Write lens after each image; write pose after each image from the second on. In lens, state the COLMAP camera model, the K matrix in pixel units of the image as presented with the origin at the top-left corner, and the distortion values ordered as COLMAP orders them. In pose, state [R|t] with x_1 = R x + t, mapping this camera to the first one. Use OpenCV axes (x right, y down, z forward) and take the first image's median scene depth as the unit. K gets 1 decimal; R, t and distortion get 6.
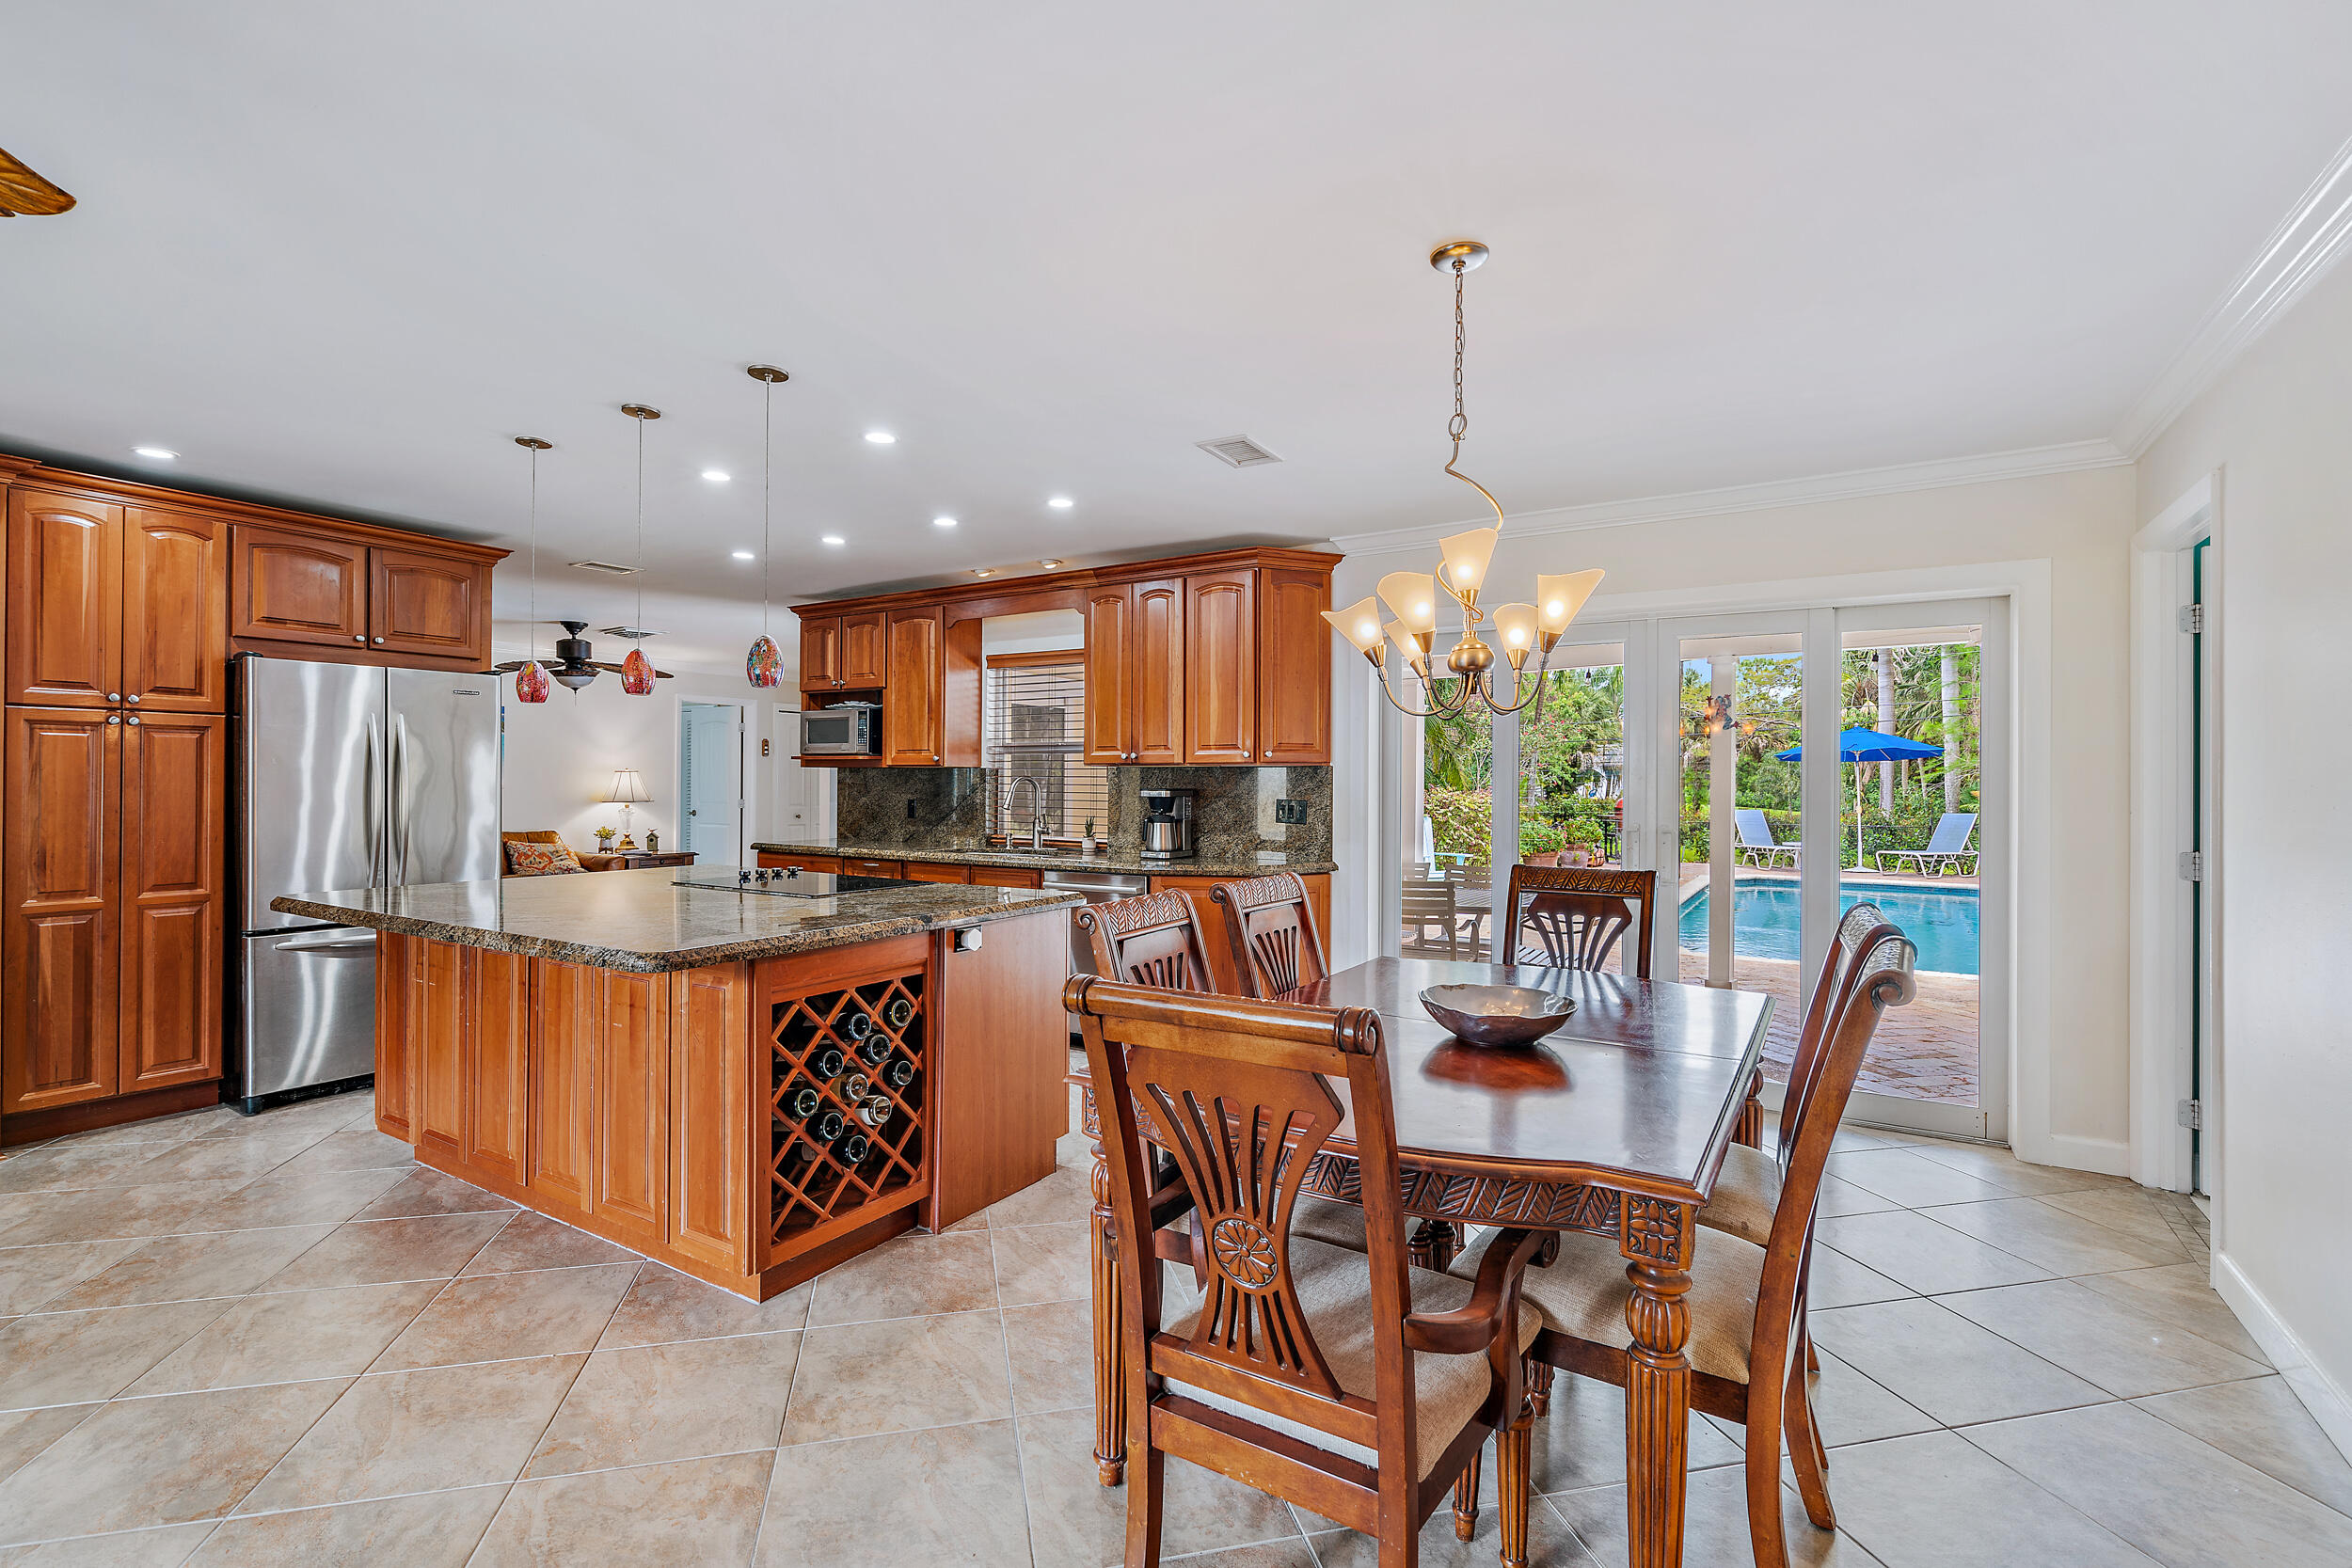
lens RADIAL K [[1093.1, 0, 1188.9], [0, 1093.1, 781.5], [0, 0, 1]] dist [-0.009851, 0.002396]
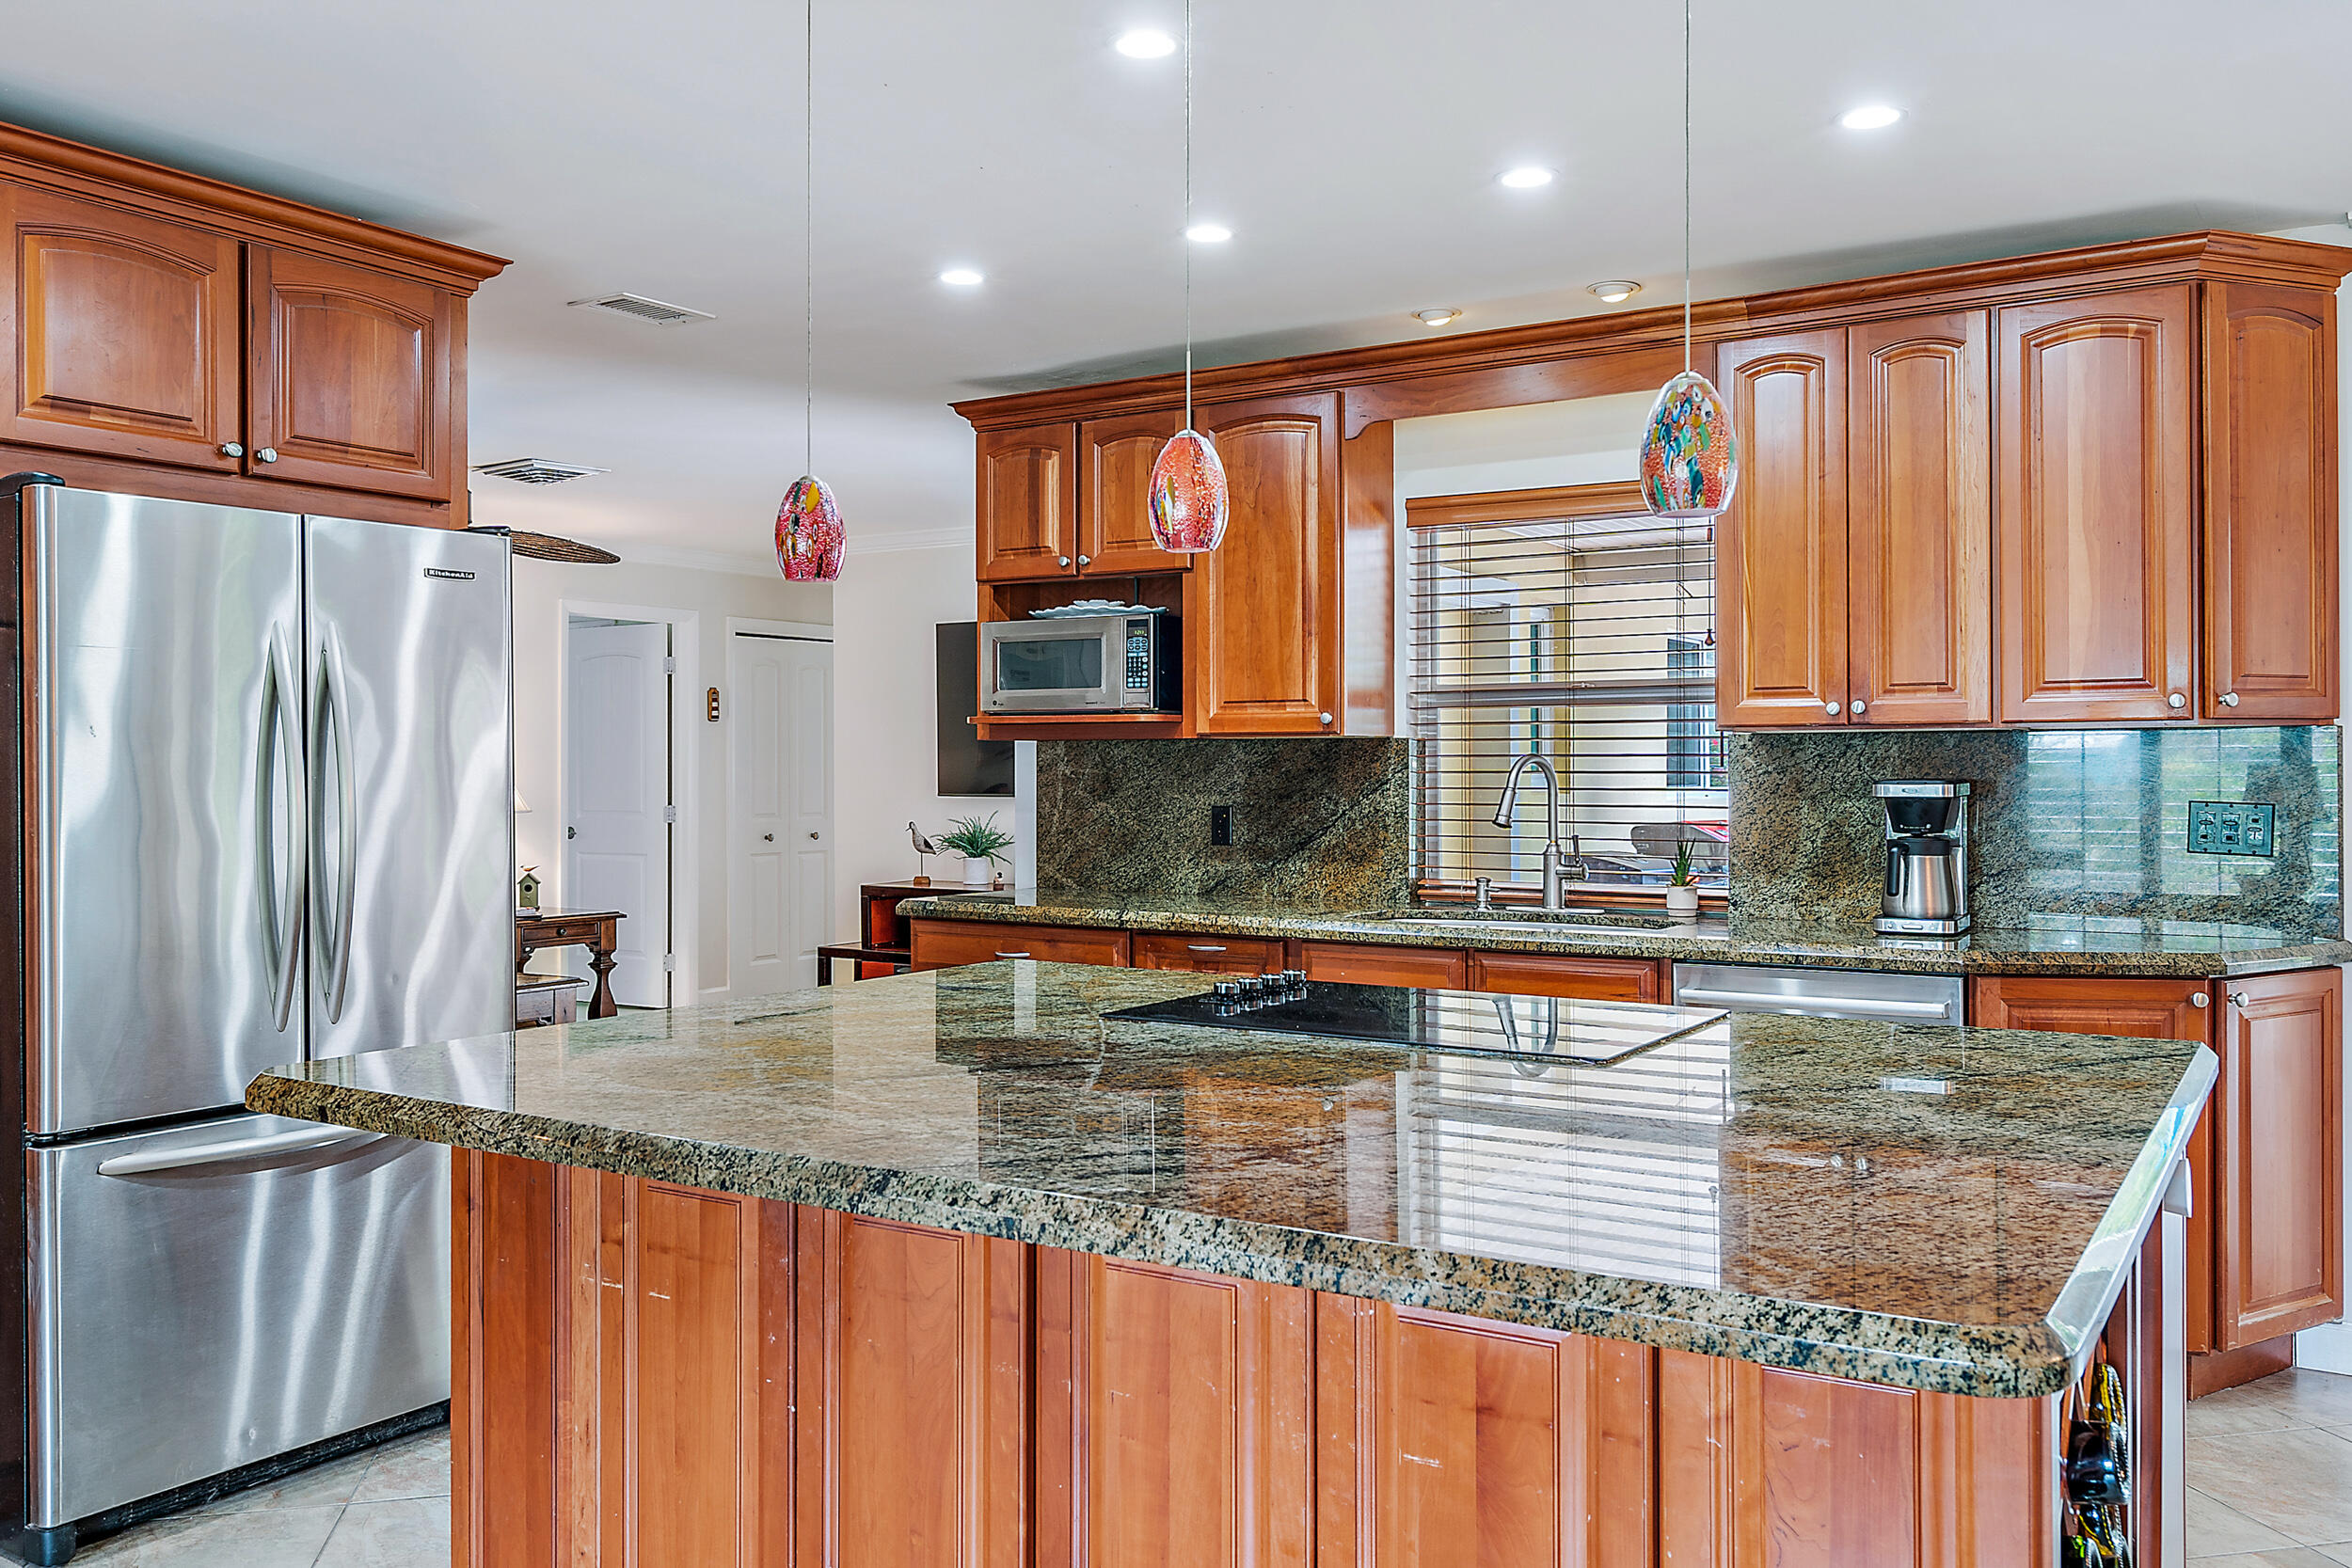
lens RADIAL K [[1859.5, 0, 1087.4], [0, 1859.5, 765.0], [0, 0, 1]] dist [-0.003154, 0.000423]
pose [[0.999863, -0.007944, -0.014514, -0.366619], [0.007947, 0.999968, 0.000111, -0.002290], [0.014512, -0.000227, 0.999895, 0.232350]]
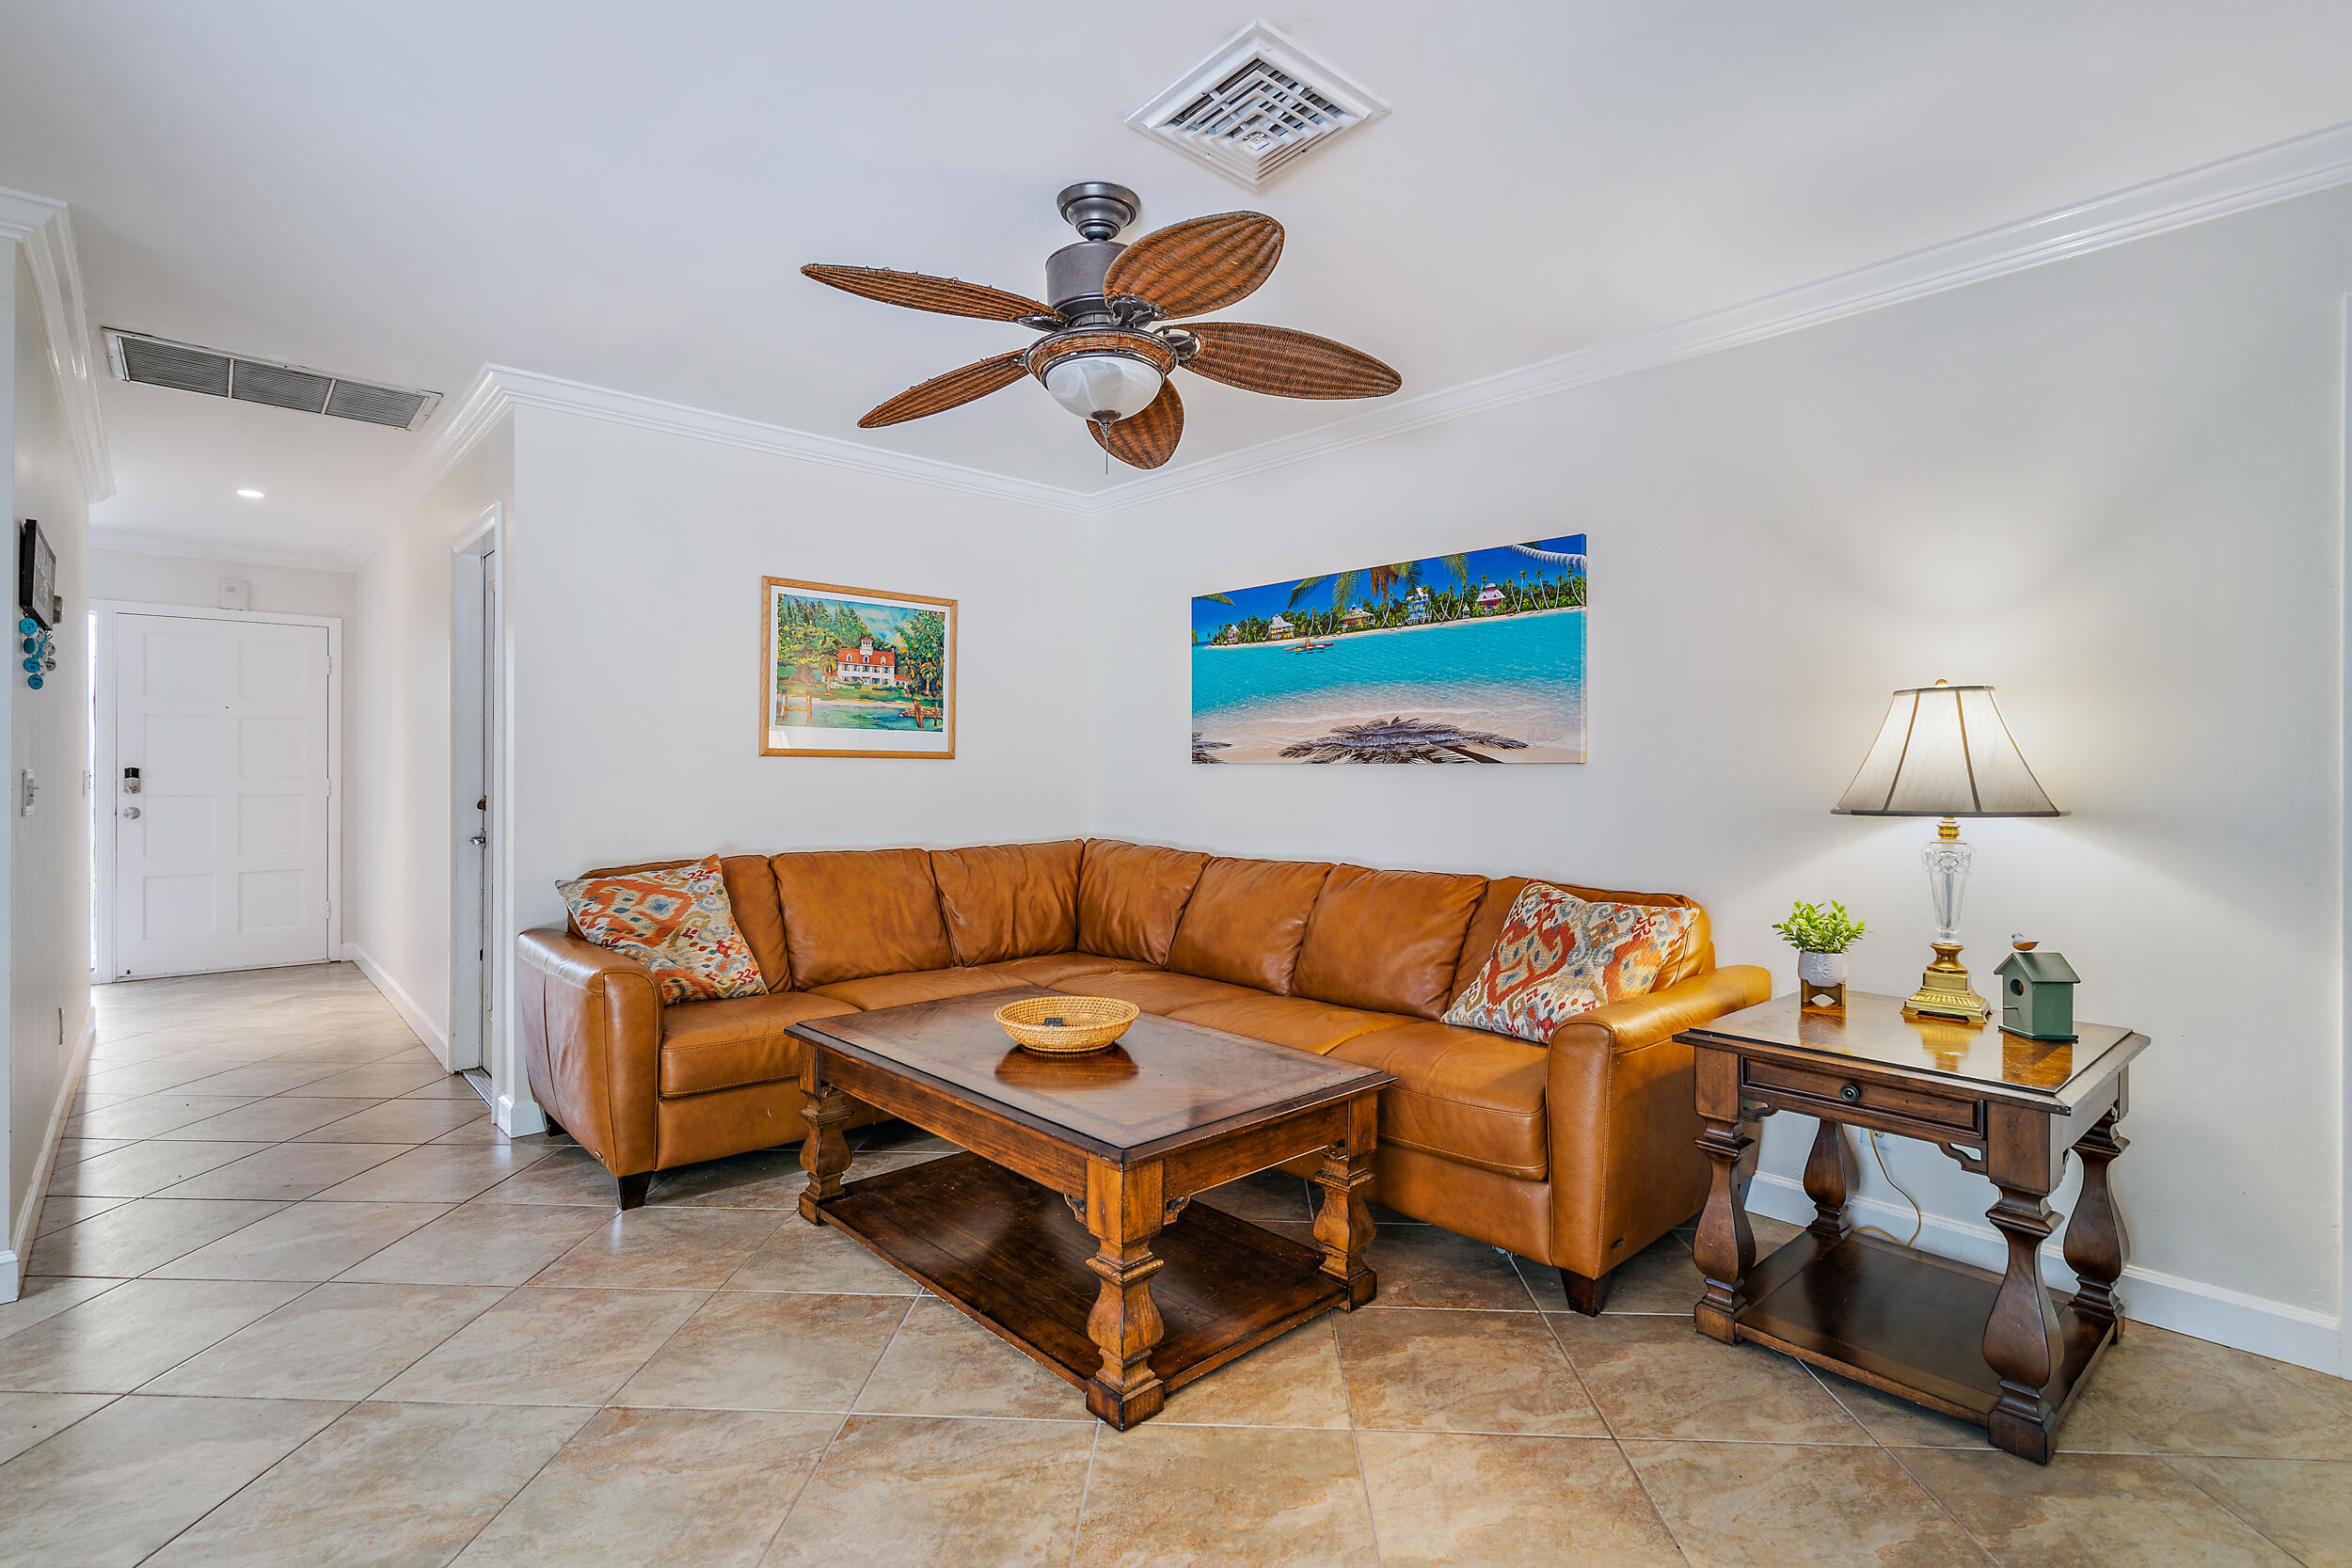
lens RADIAL K [[1093.1, 0, 1200.6], [0, 1093.1, 772.7], [0, 0, 1]] dist [-0.009851, 0.002396]
pose [[-0.238742, -0.002865, -0.971079, -0.394914], [-0.001179, 0.999996, -0.002661, 0.019889], [0.971082, 0.000510, -0.238745, 1.653043]]
